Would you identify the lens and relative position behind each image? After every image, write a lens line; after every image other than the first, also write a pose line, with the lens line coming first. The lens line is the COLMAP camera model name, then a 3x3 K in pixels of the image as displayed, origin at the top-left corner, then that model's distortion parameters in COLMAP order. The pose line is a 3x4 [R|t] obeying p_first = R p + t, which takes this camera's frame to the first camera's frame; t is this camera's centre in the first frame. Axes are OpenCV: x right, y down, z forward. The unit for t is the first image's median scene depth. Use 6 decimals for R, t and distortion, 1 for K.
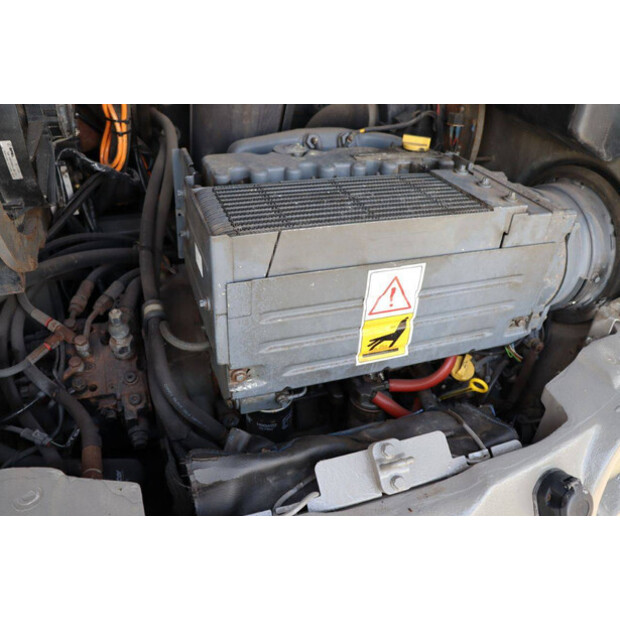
lens RADIAL K [[502.8, 0, 310.0], [0, 502.8, 310.0], [0, 0, 1]] dist [-0.191224, 0.181996]
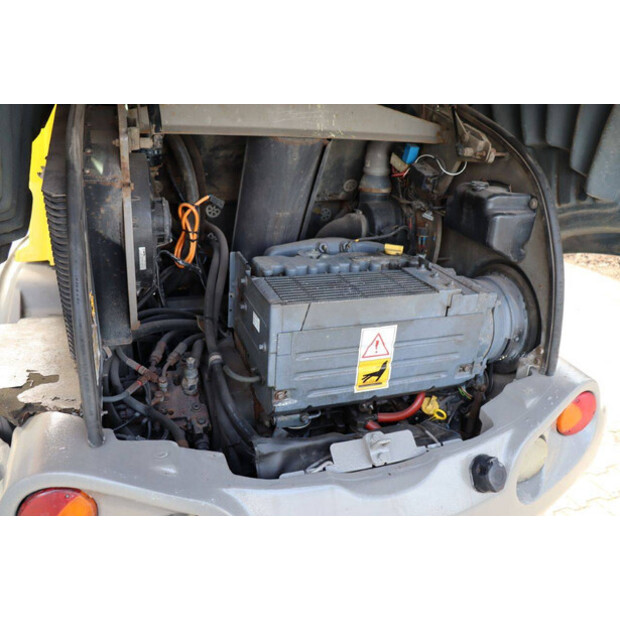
lens RADIAL K [[502.8, 0, 310.0], [0, 502.8, 310.0], [0, 0, 1]] dist [-0.191224, 0.181996]
pose [[0.999931, 0.007090, 0.009404, -0.055623], [-0.005245, 0.983012, -0.183464, 0.133432], [-0.010545, 0.183402, 0.982981, -0.509556]]
